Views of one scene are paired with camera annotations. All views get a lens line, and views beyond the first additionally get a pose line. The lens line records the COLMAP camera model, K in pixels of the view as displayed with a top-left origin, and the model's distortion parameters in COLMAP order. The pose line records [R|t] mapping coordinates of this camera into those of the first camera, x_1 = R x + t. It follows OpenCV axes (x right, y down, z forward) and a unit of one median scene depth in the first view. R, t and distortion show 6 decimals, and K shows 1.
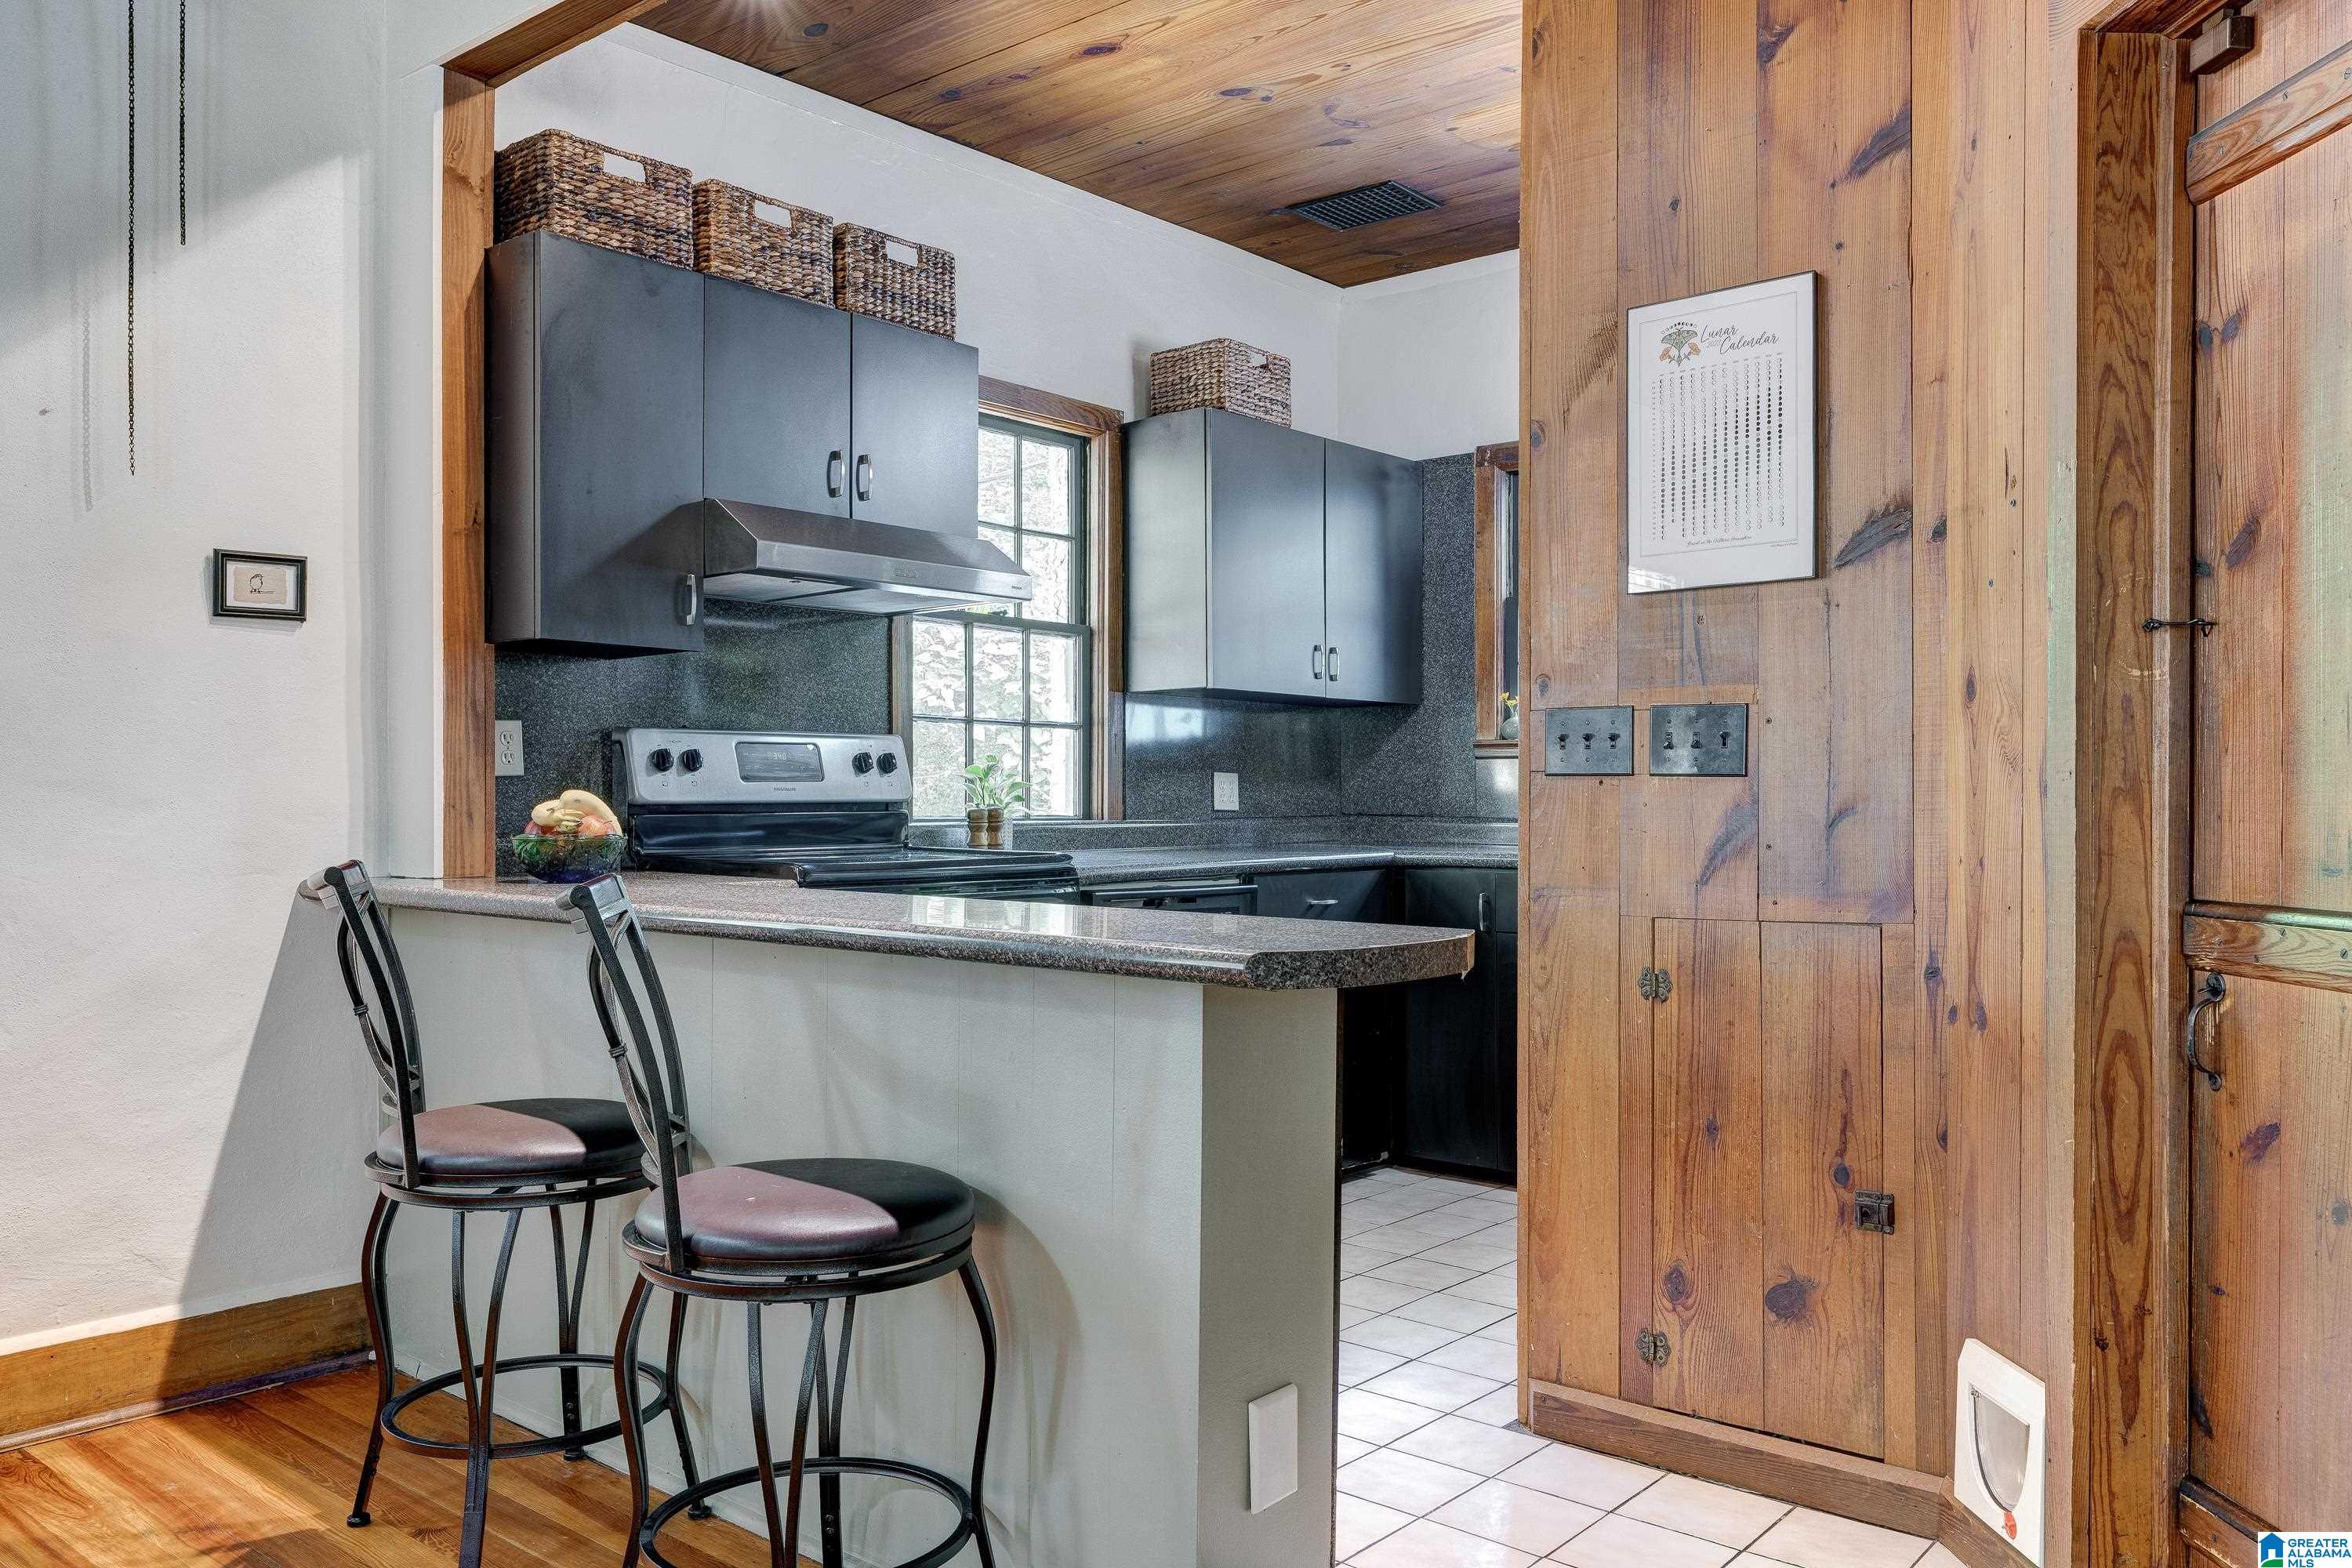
lens RADIAL K [[1763.9, 0, 1184.3], [0, 1763.9, 802.3], [0, 0, 1]] dist [0.005847, -0.006269]
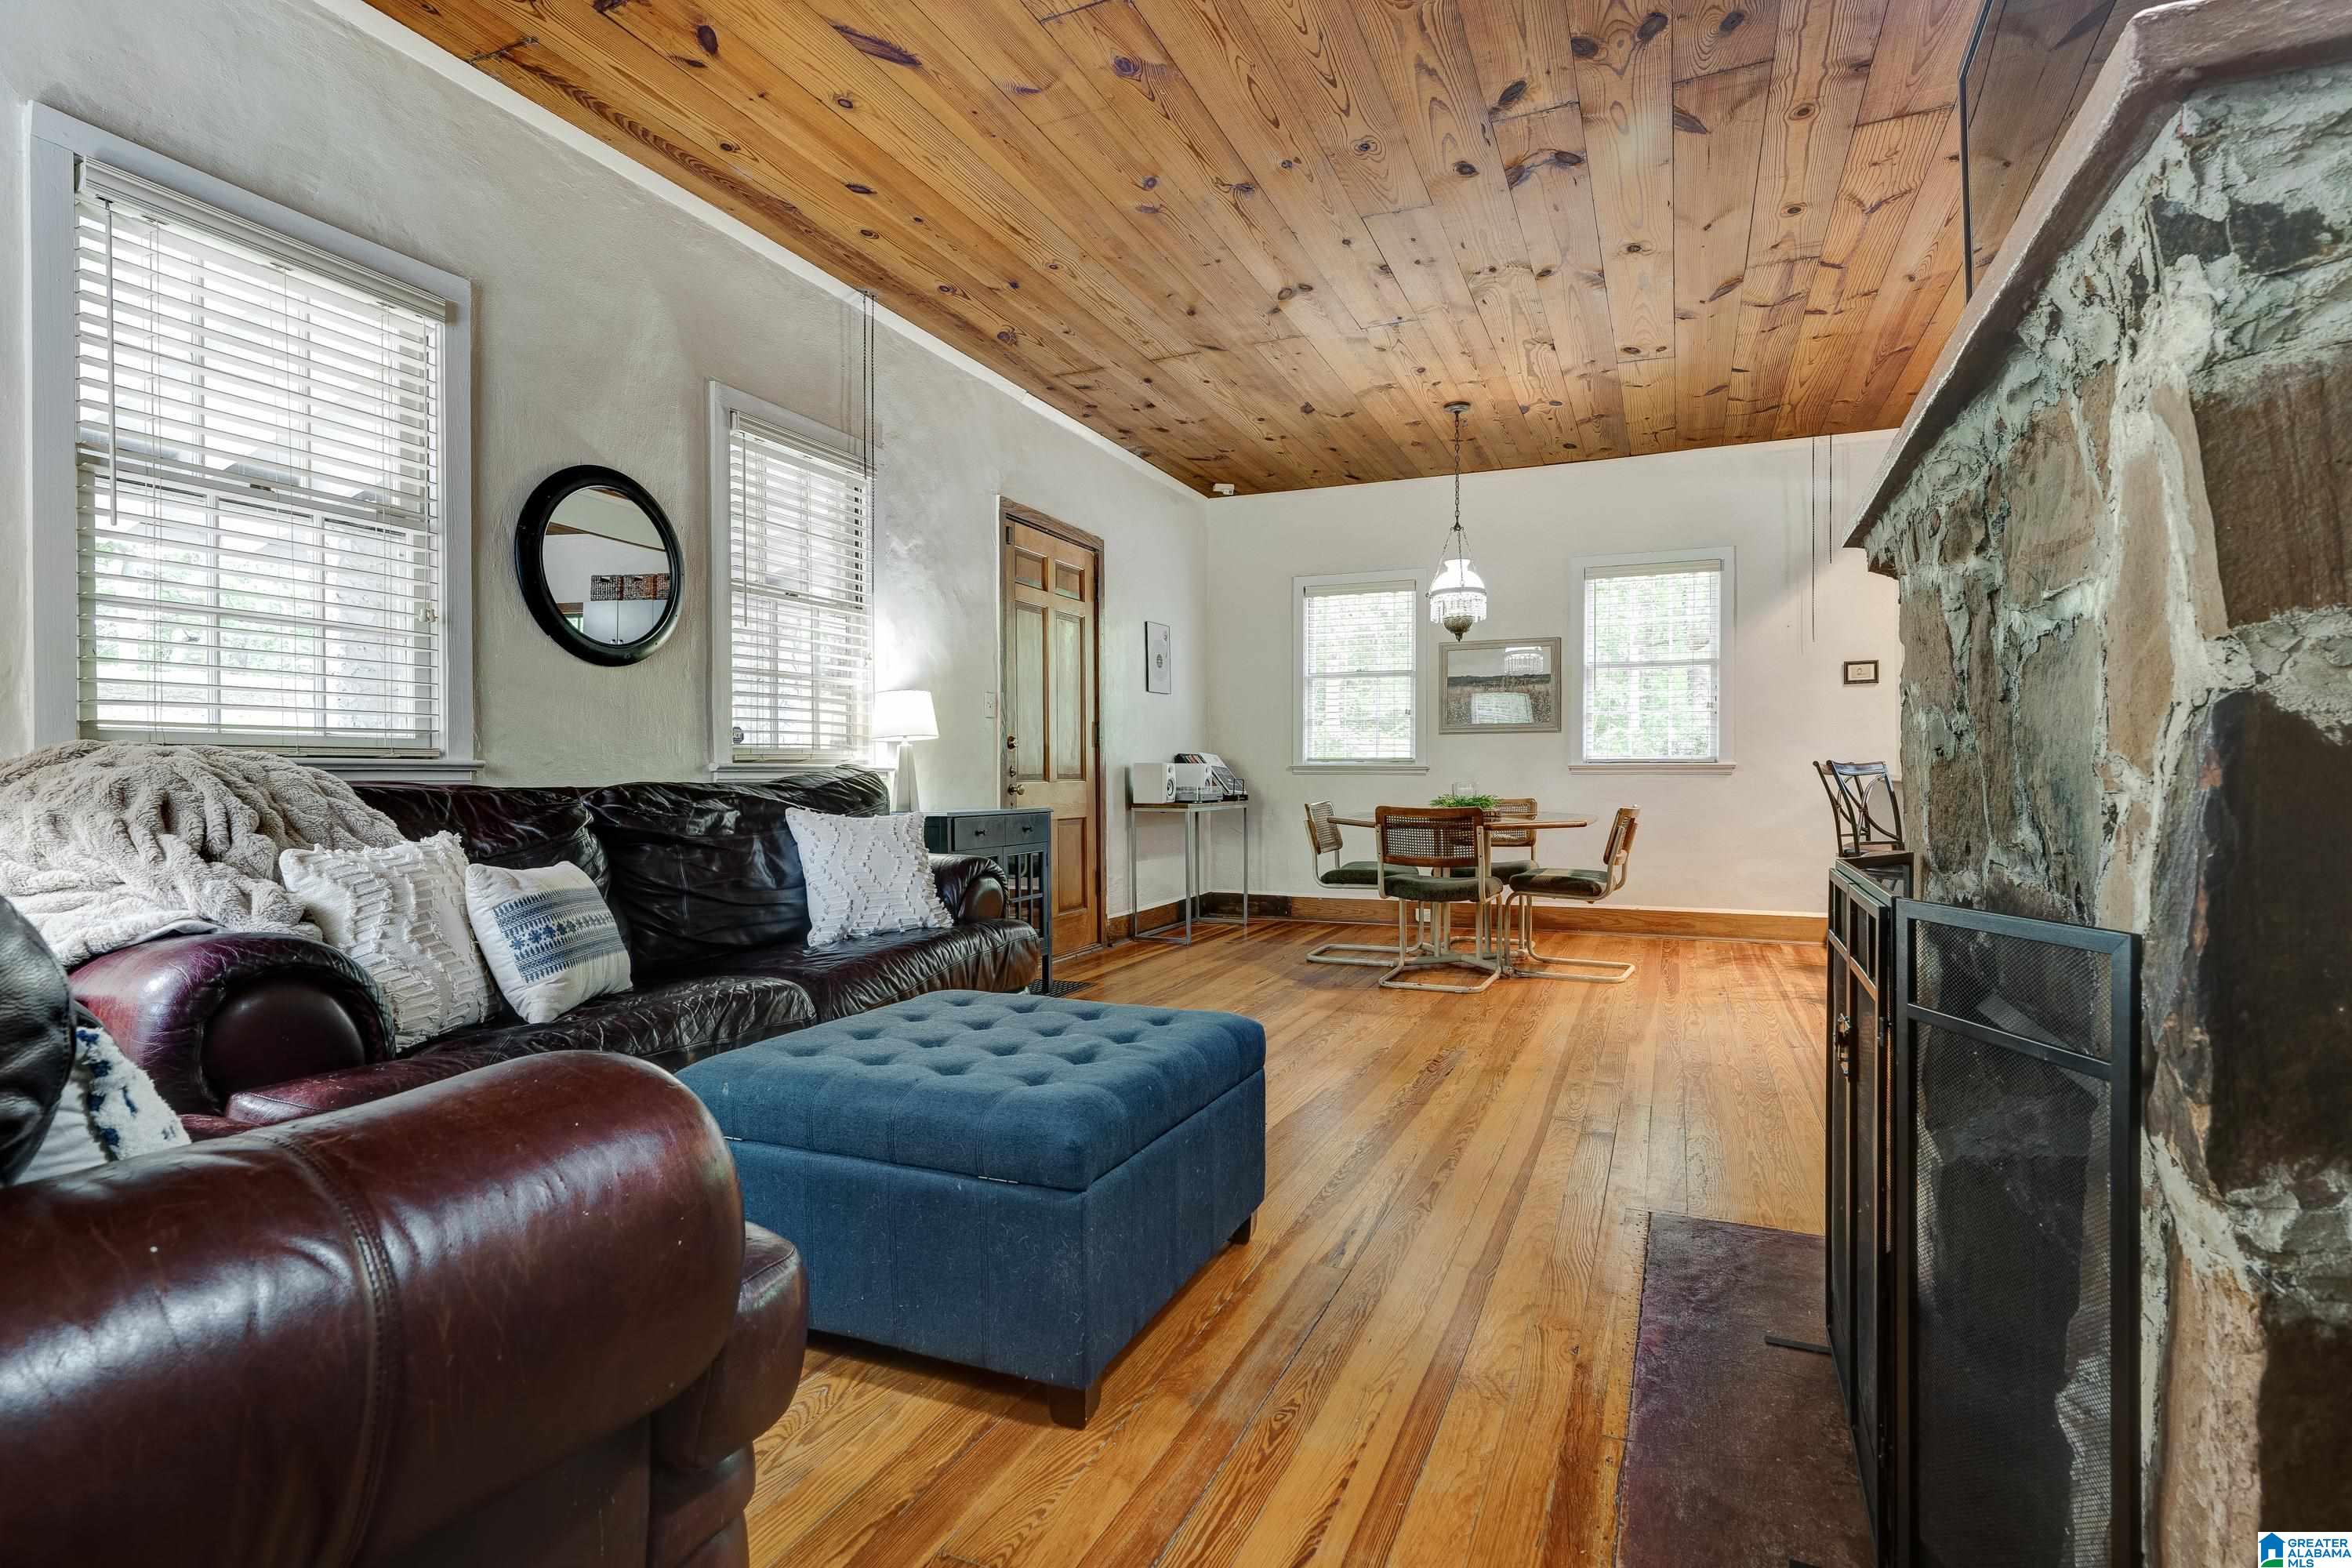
lens RADIAL K [[1156.7, 0, 1176.0], [0, 1156.7, 784.0], [0, 0, 1]] dist [-0.001613, 0.000276]
pose [[0.289445, 0.003313, -0.957189, 0.919254], [0.000877, 0.999993, 0.003726, 0.050431], [0.957194, -0.001918, 0.289440, -0.594236]]
